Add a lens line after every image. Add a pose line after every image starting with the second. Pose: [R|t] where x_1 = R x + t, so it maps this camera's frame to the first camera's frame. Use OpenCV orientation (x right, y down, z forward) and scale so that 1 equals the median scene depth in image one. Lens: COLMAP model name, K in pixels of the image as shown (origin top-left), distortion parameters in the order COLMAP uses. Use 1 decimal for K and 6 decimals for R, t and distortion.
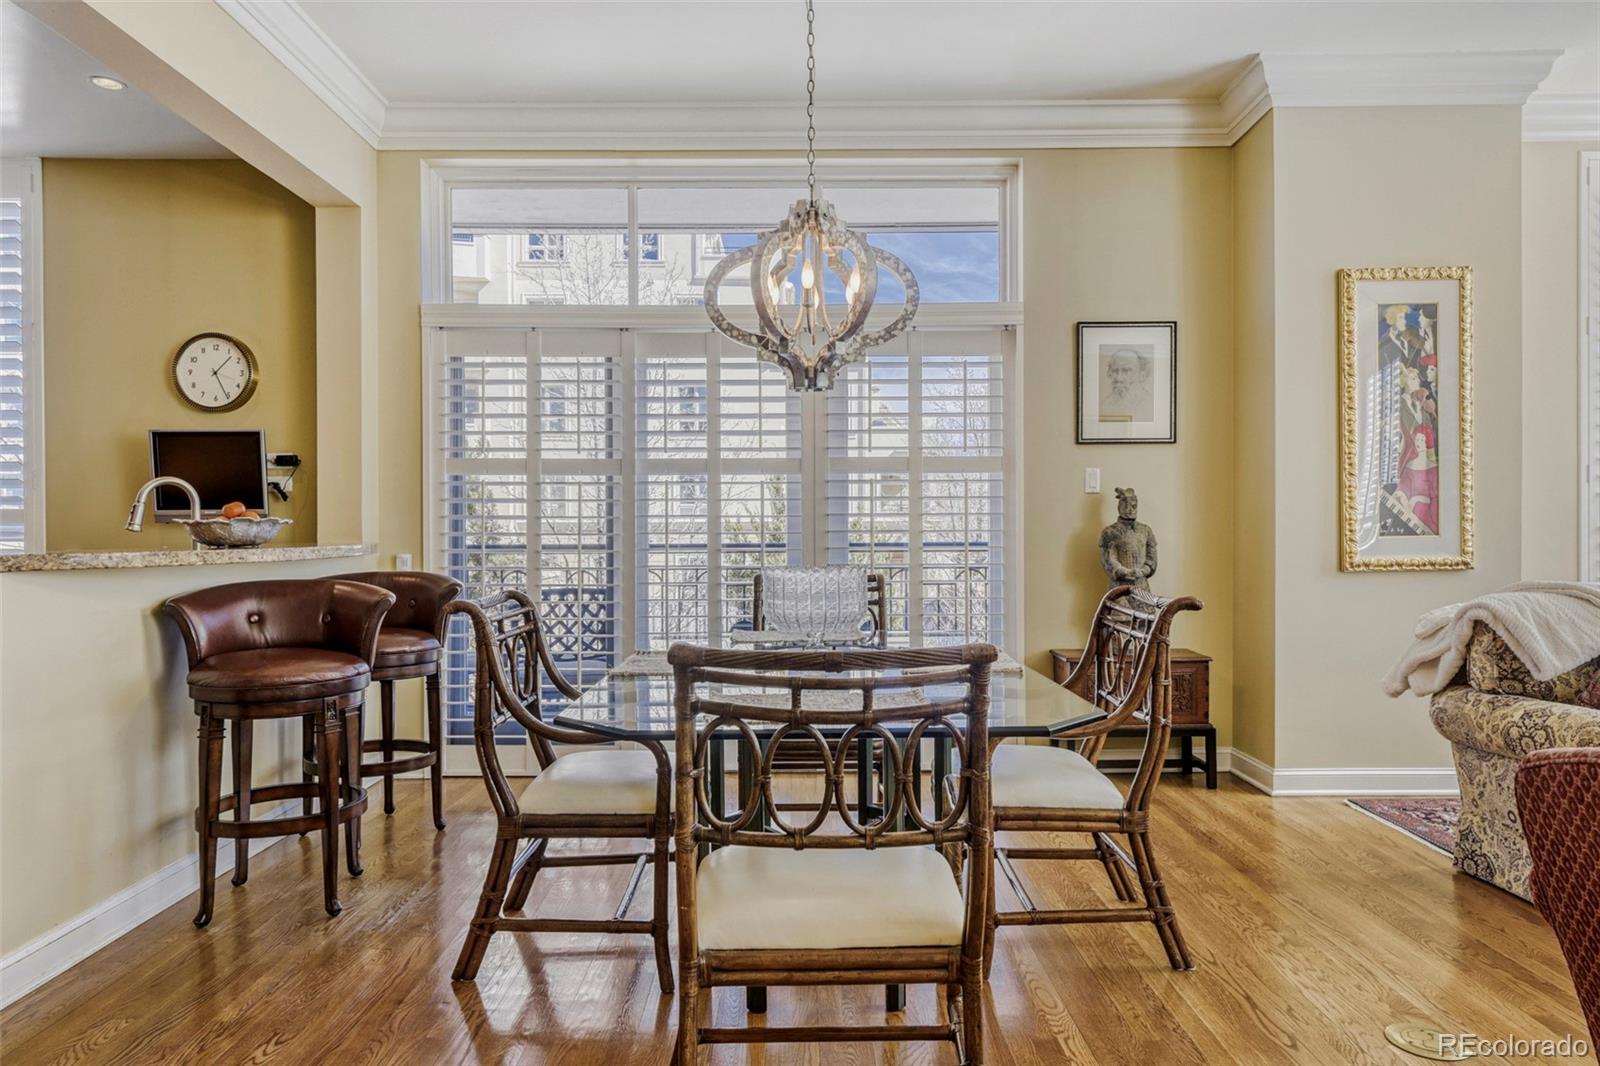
lens RADIAL K [[1088.5, 0, 796.7], [0, 1088.5, 532.2], [0, 0, 1]] dist [0.001071, -0.000177]
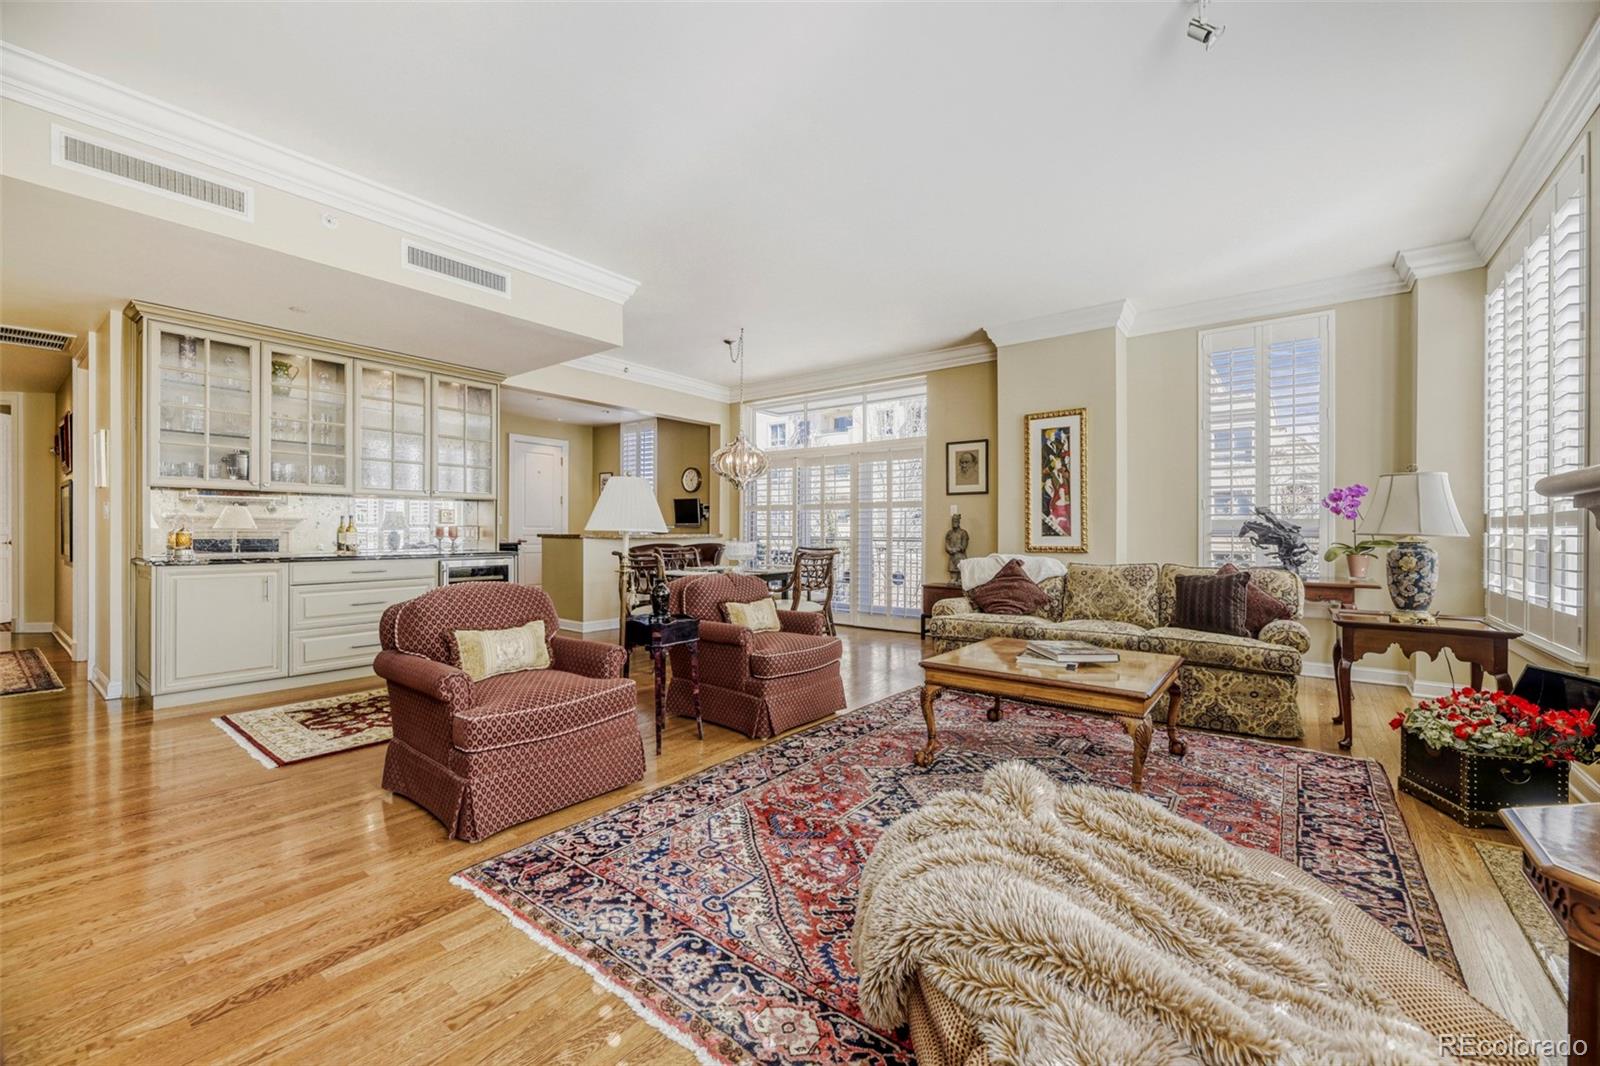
lens RADIAL K [[655.9, 0, 797.9], [0, 655.9, 527.6], [0, 0, 1]] dist [-0.000973, -0.000029]
pose [[0.785235, 0.003492, -0.619188, 0.962978], [0.000055, 0.999984, 0.005708, -0.020449], [0.619198, -0.004516, 0.785222, -0.335346]]
